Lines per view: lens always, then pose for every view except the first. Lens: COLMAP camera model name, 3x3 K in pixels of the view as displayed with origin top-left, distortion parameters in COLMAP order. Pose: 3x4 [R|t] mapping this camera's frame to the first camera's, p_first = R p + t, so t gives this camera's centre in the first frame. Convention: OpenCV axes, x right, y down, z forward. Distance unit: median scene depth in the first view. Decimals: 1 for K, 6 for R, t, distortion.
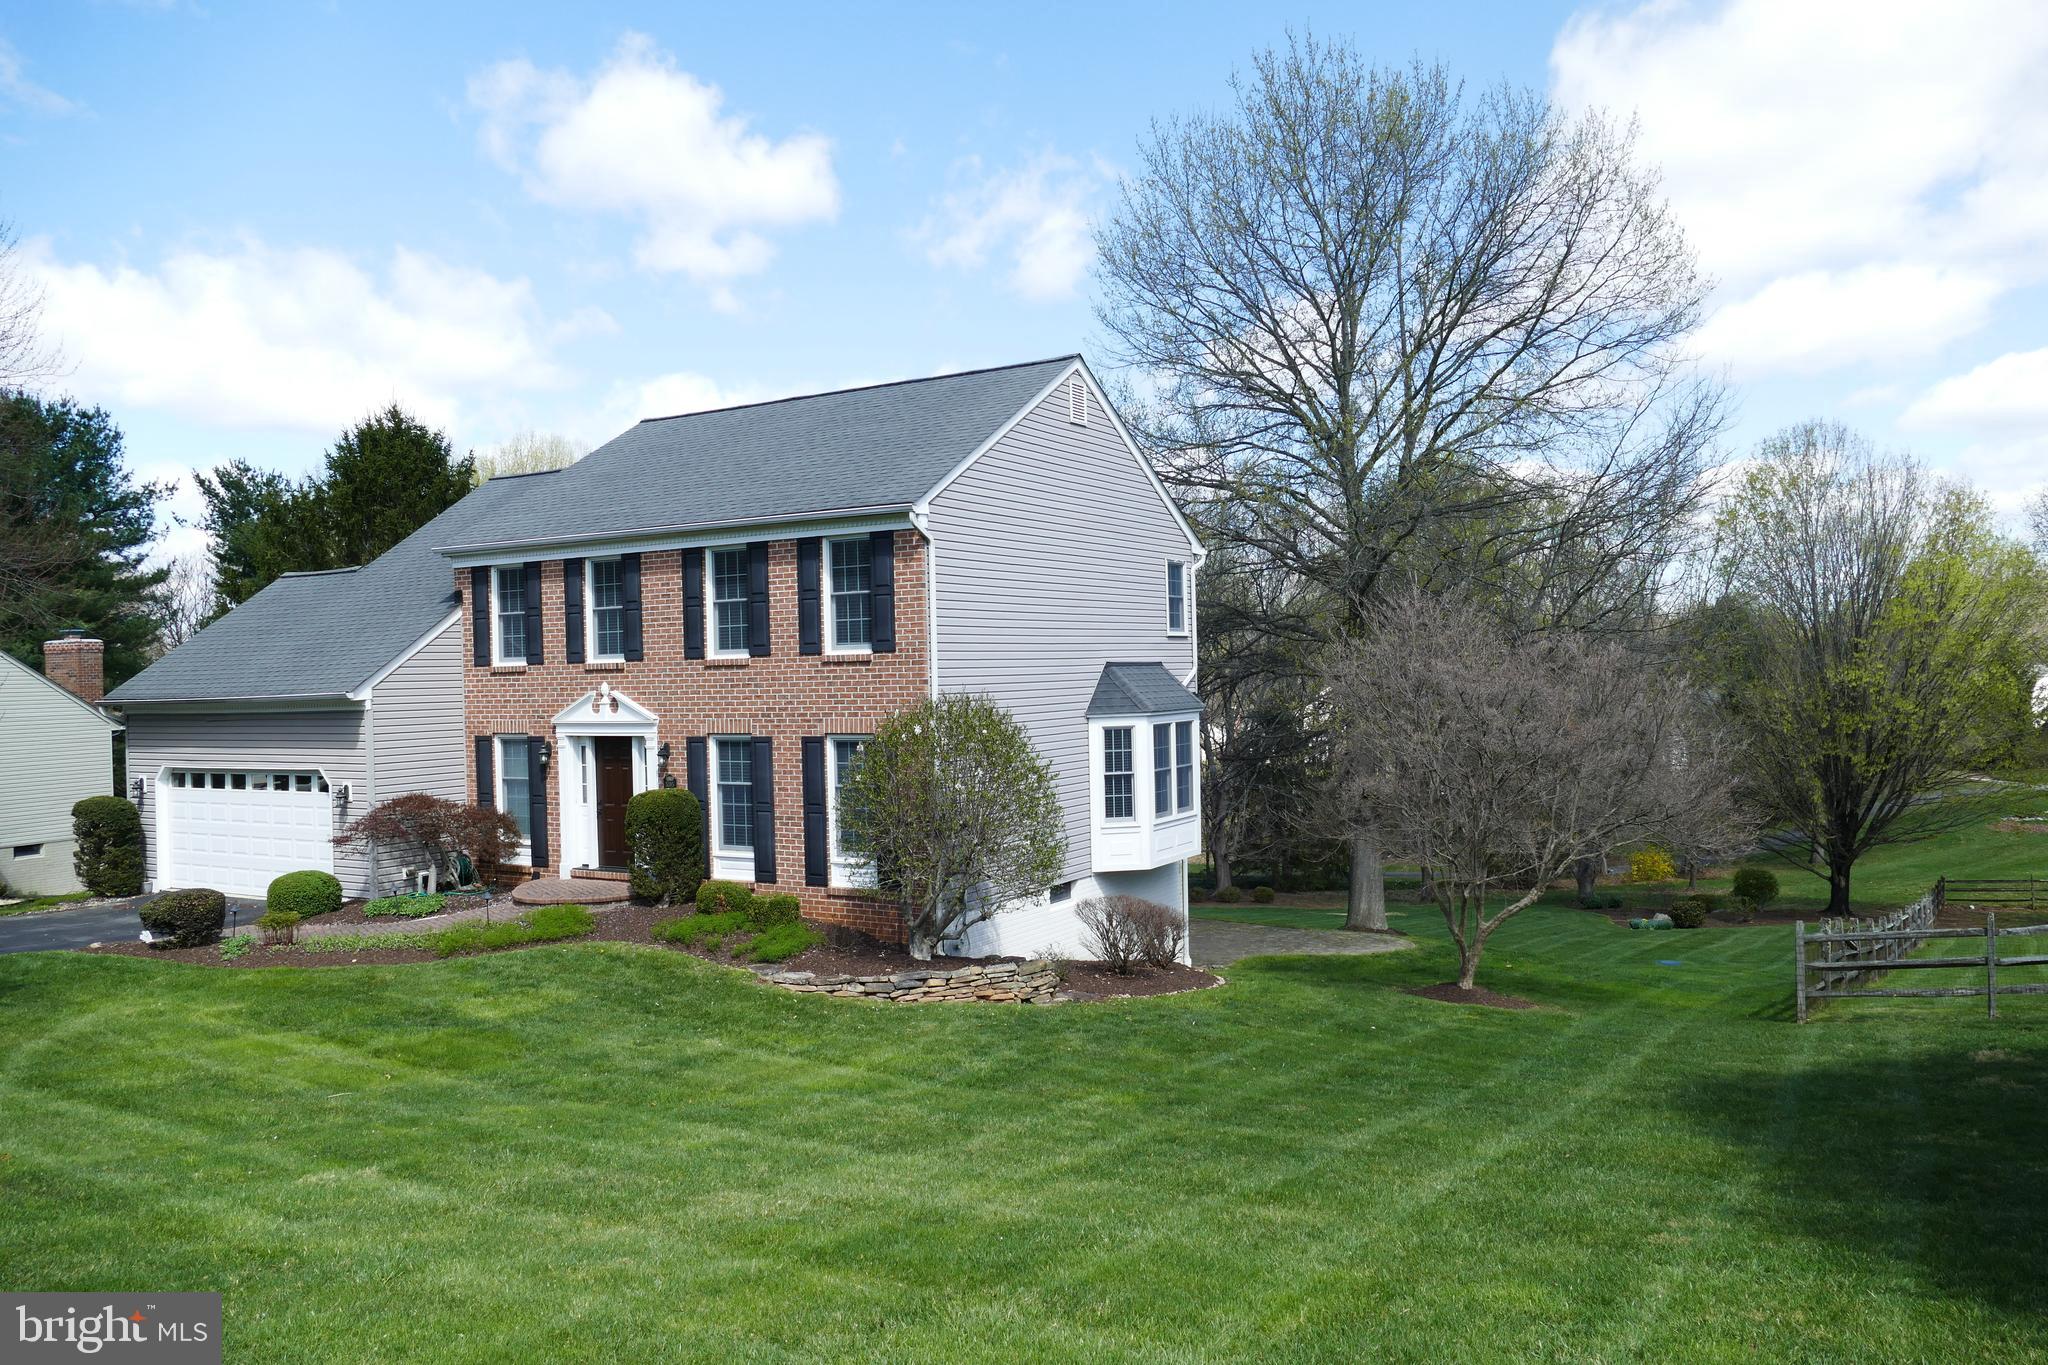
lens RADIAL K [[1436.3, 0, 1024.0], [0, 1436.3, 682.5], [0, 0, 1]] dist [-0.007078, 0.004793]
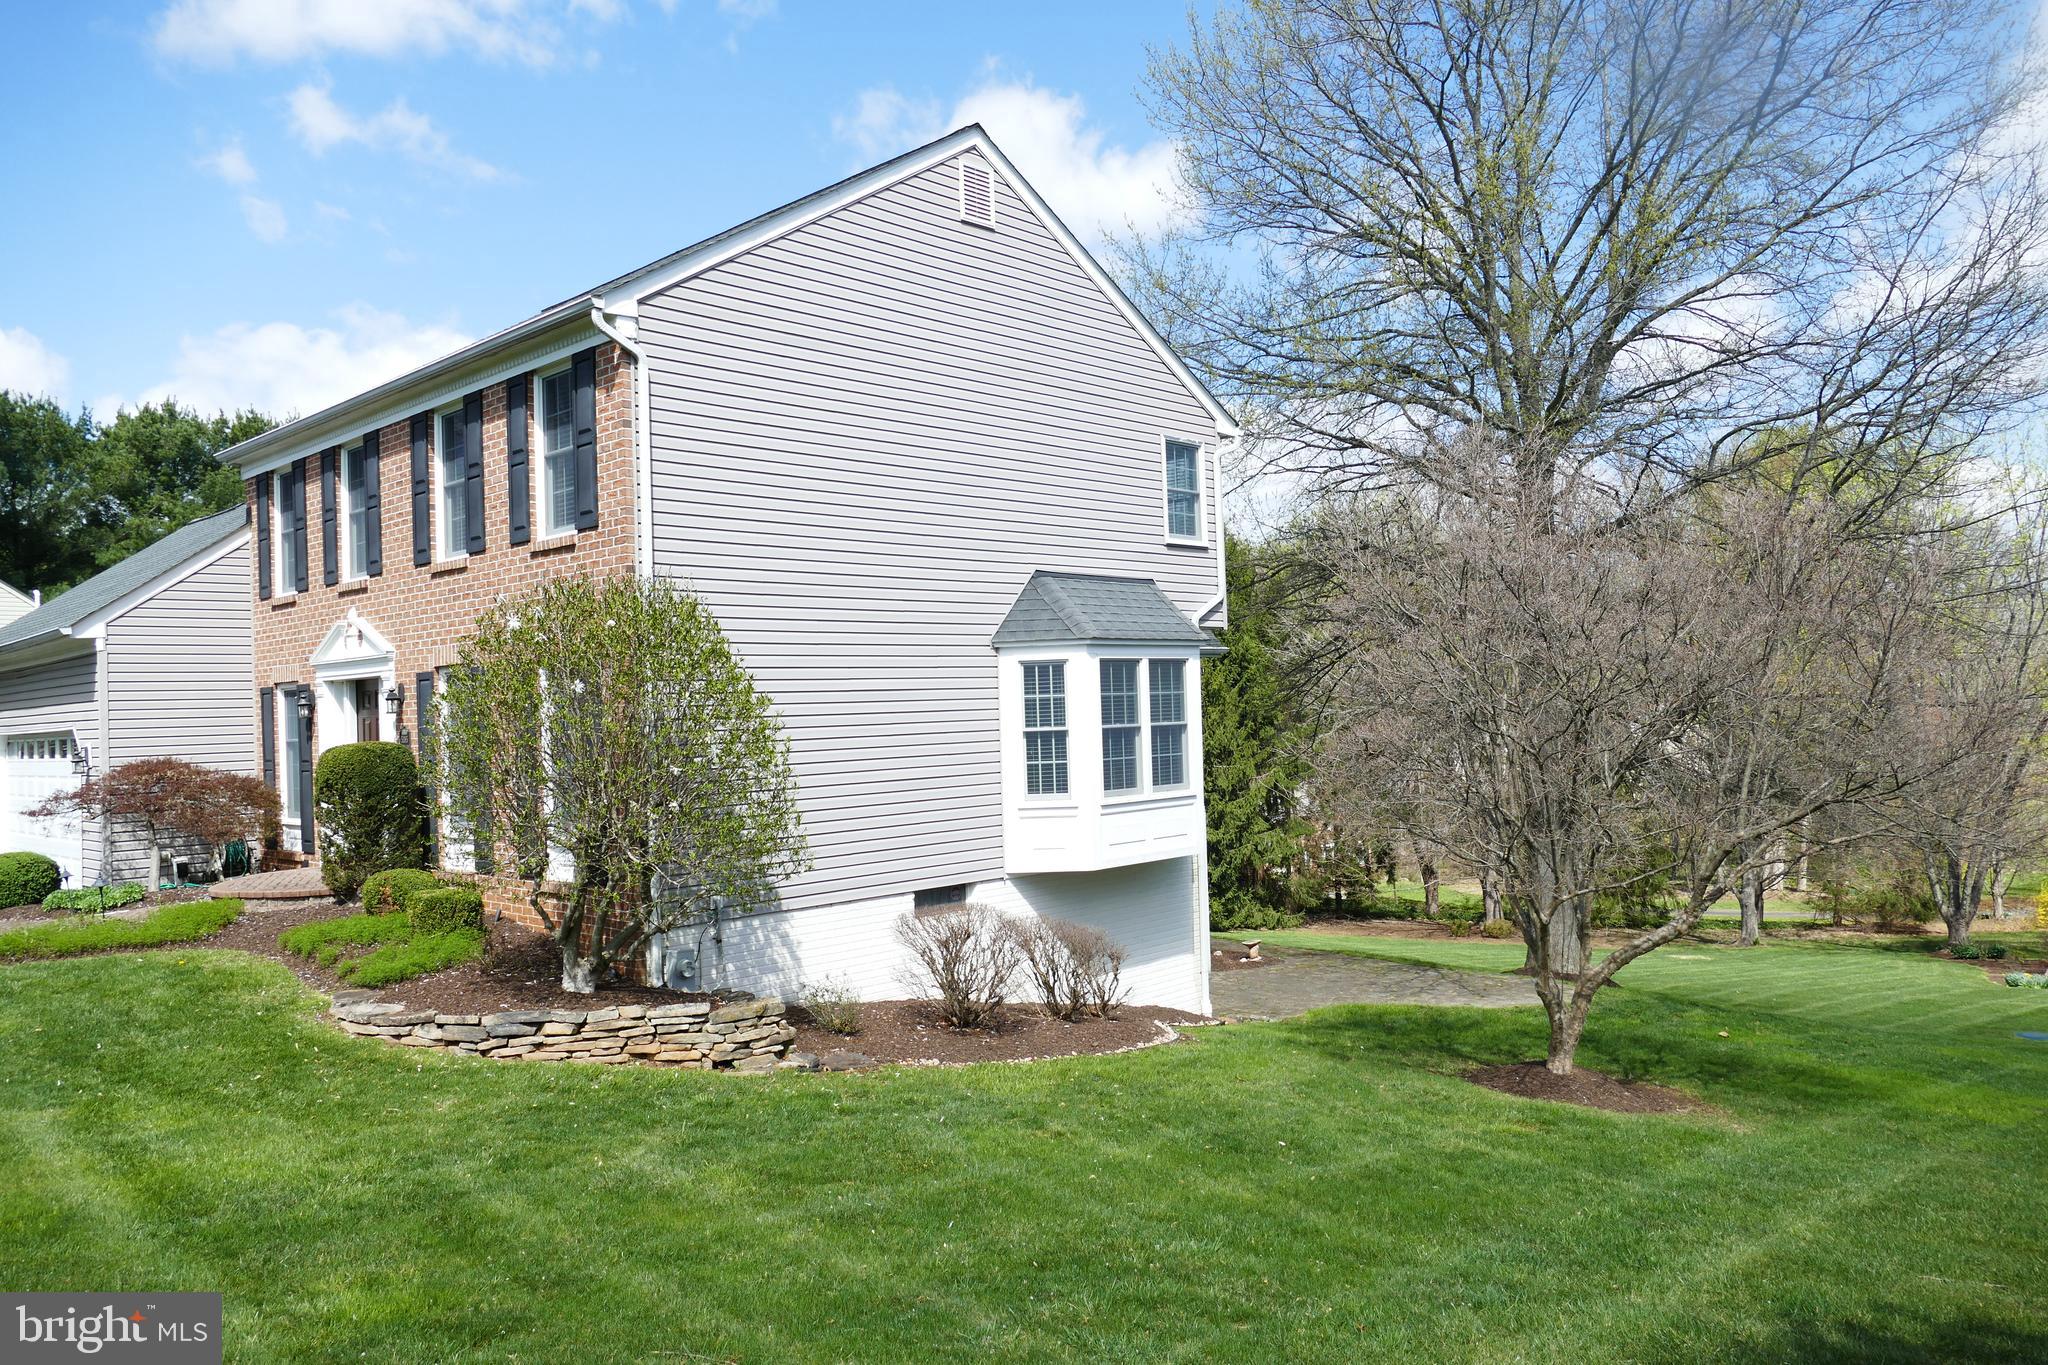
lens RADIAL K [[1436.3, 0, 1024.0], [0, 1436.3, 682.5], [0, 0, 1]] dist [-0.007078, 0.004793]
pose [[0.973341, -0.013194, -0.228981, 0.226661], [0.008386, 0.999724, -0.021957, 0.059519], [0.229207, 0.019451, 0.973183, 0.352460]]
